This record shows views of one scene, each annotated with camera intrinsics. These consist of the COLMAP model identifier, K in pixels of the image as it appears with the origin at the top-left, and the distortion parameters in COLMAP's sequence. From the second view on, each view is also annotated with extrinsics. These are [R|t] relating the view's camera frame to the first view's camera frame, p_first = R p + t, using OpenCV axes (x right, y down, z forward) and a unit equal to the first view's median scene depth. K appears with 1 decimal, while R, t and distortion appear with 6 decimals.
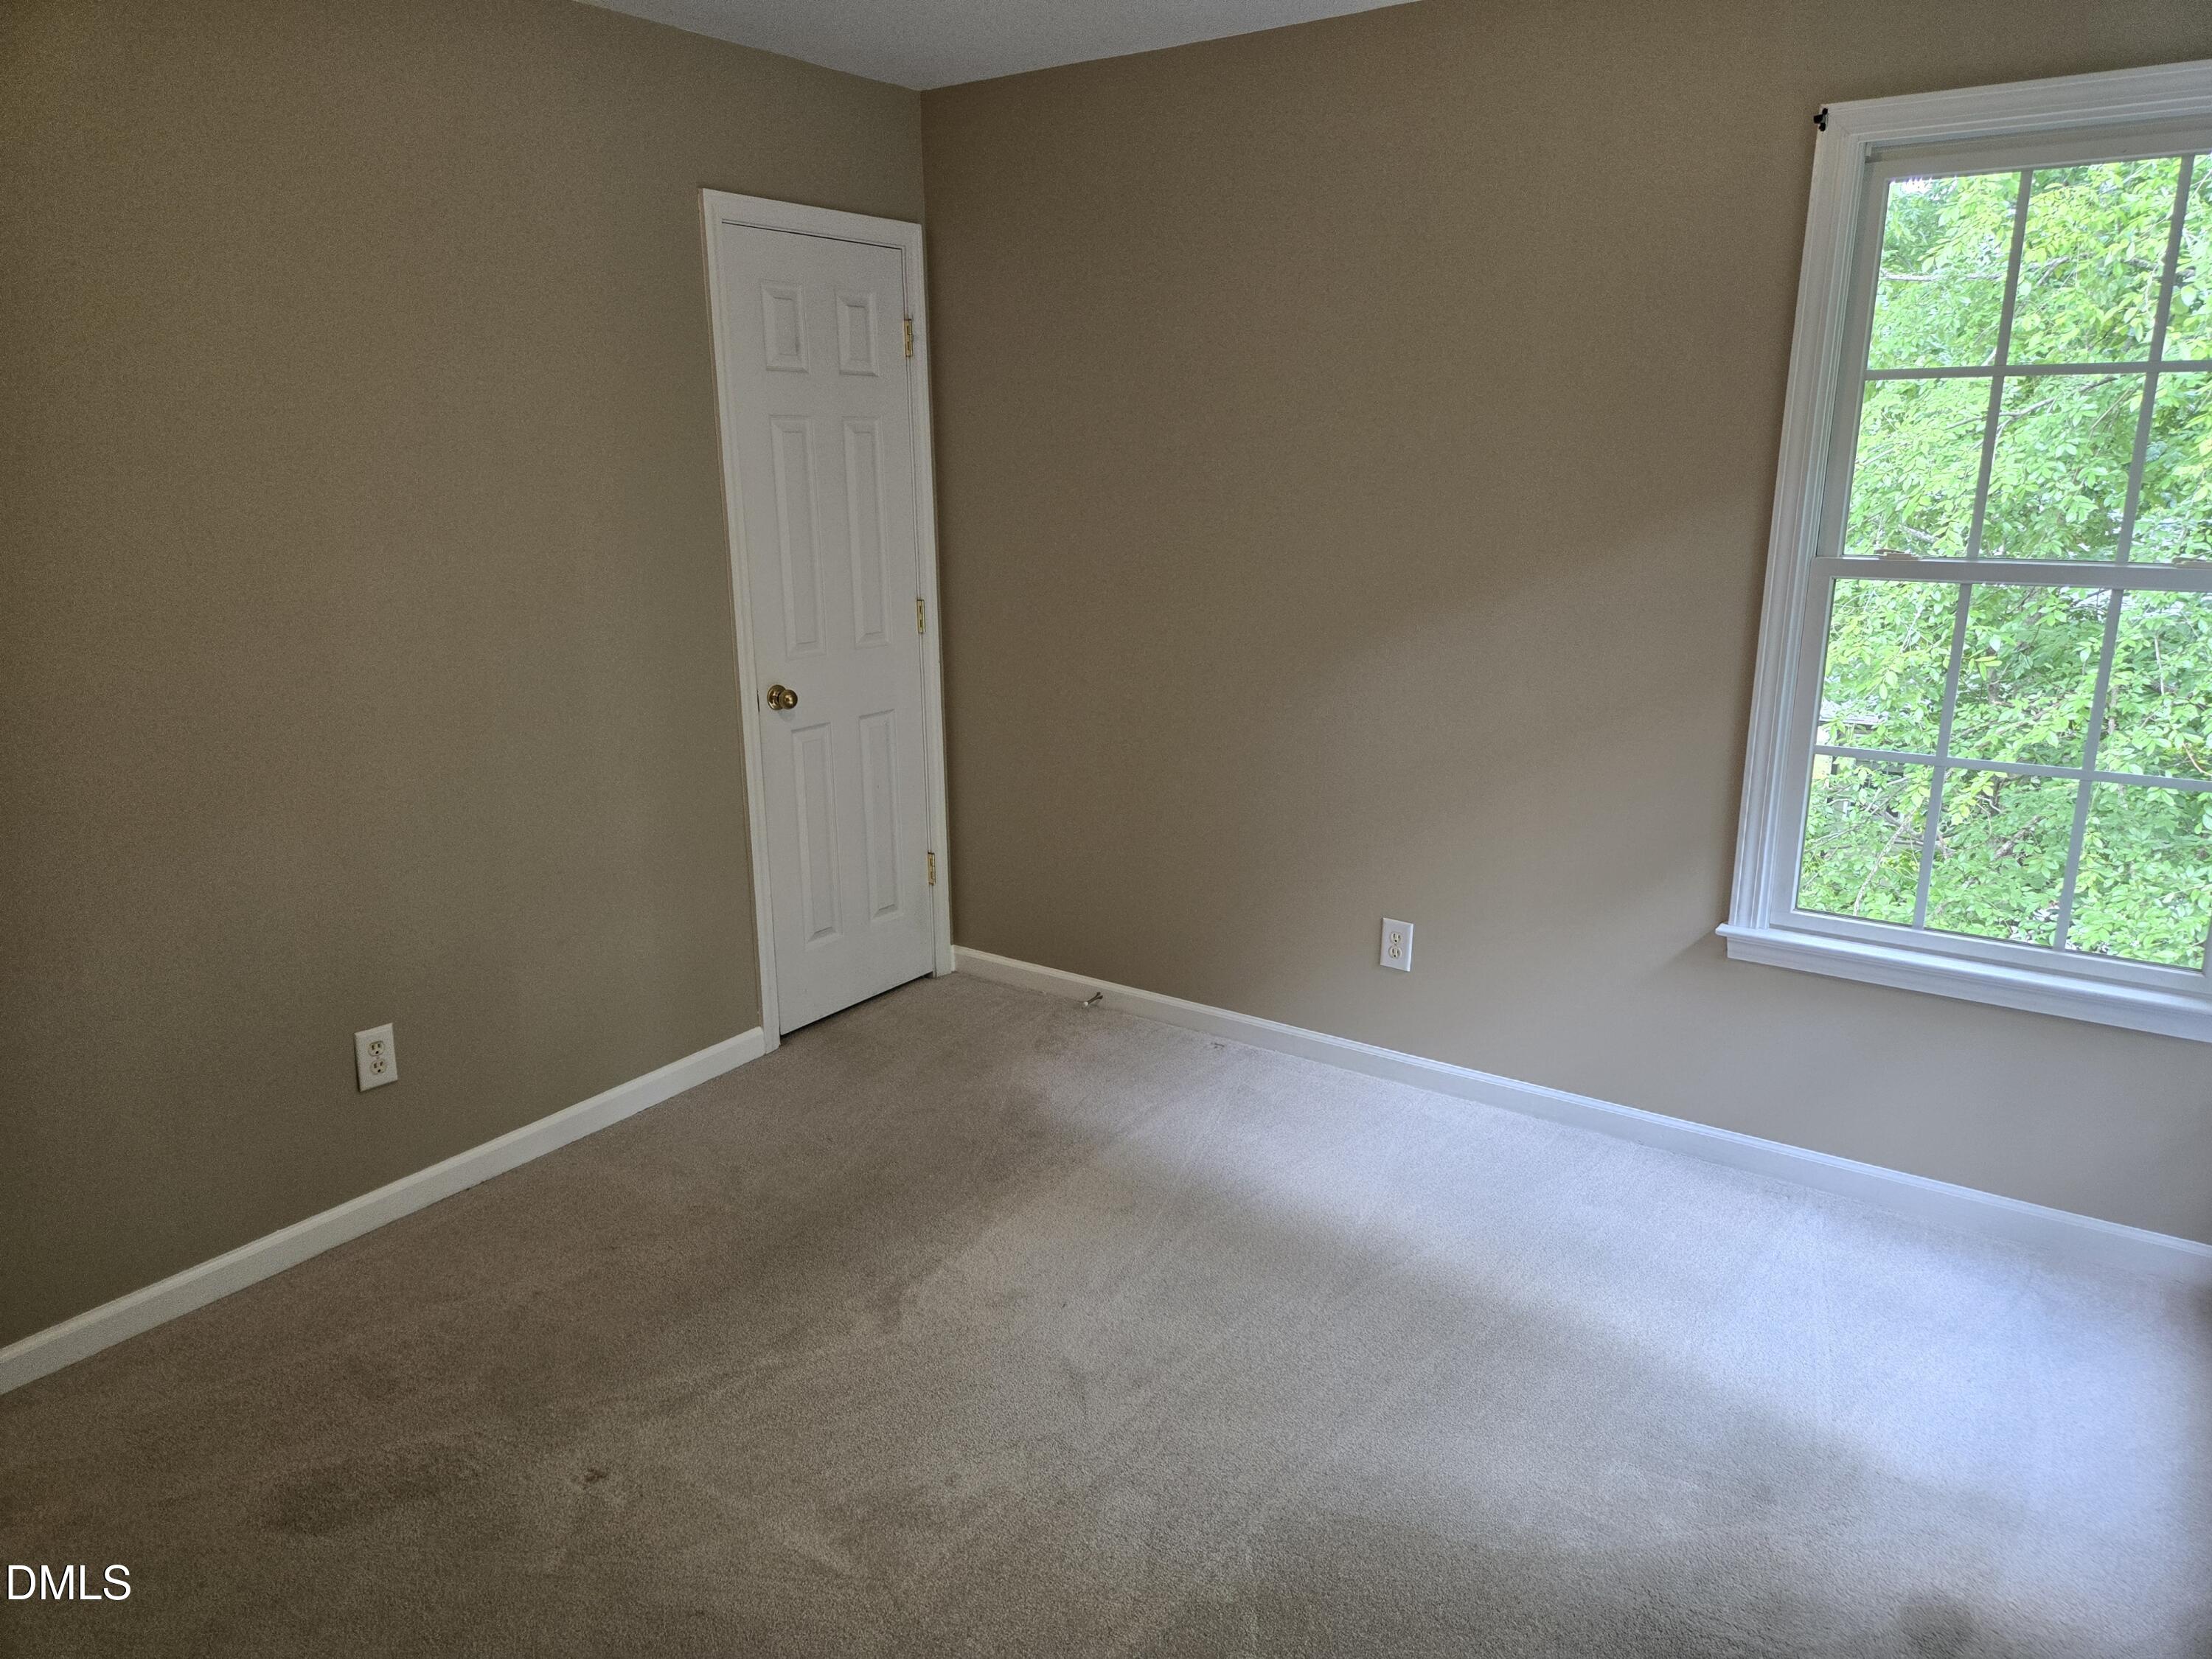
lens RADIAL K [[1485.4, 0, 1088.7], [0, 1485.4, 835.9], [0, 0, 1]] dist [0.119254, -0.129912]
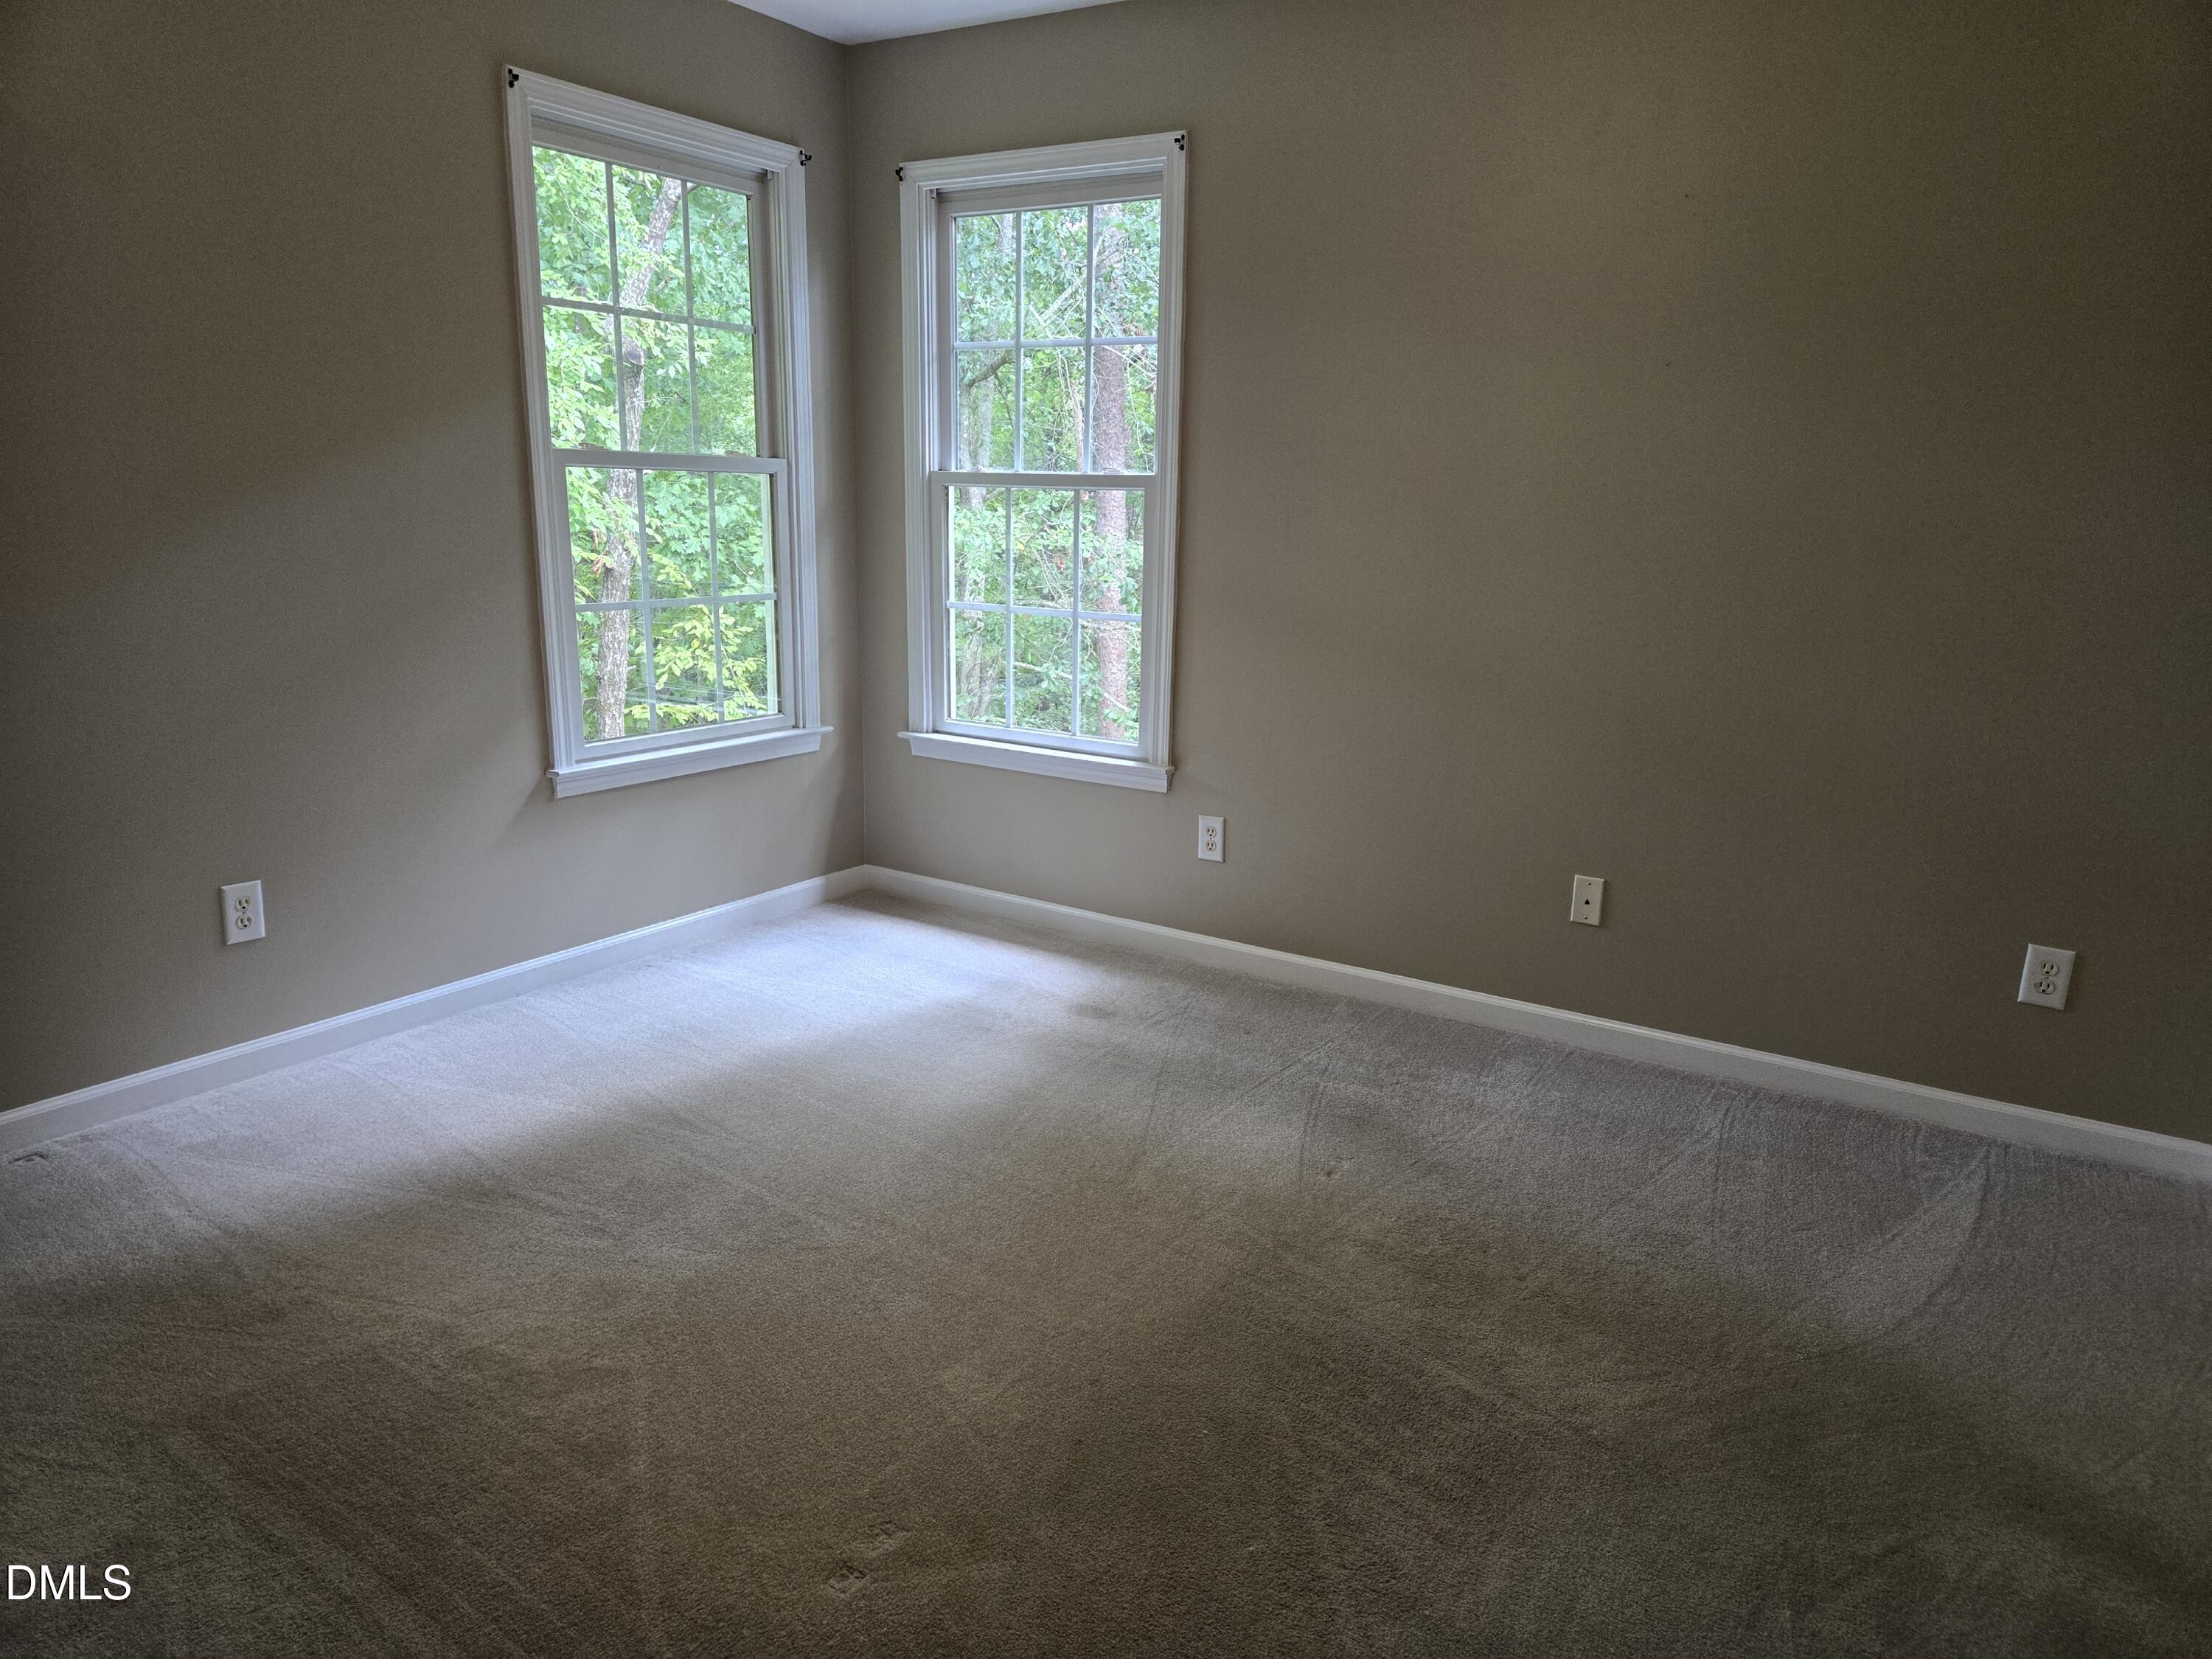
lens RADIAL K [[1485.4, 0, 1088.7], [0, 1485.4, 835.9], [0, 0, 1]] dist [0.119254, -0.129912]
pose [[-0.016957, -0.224651, 0.974292, -0.838075], [0.237517, 0.945634, 0.222177, -0.061001], [-0.971235, 0.235178, 0.037324, 0.648269]]
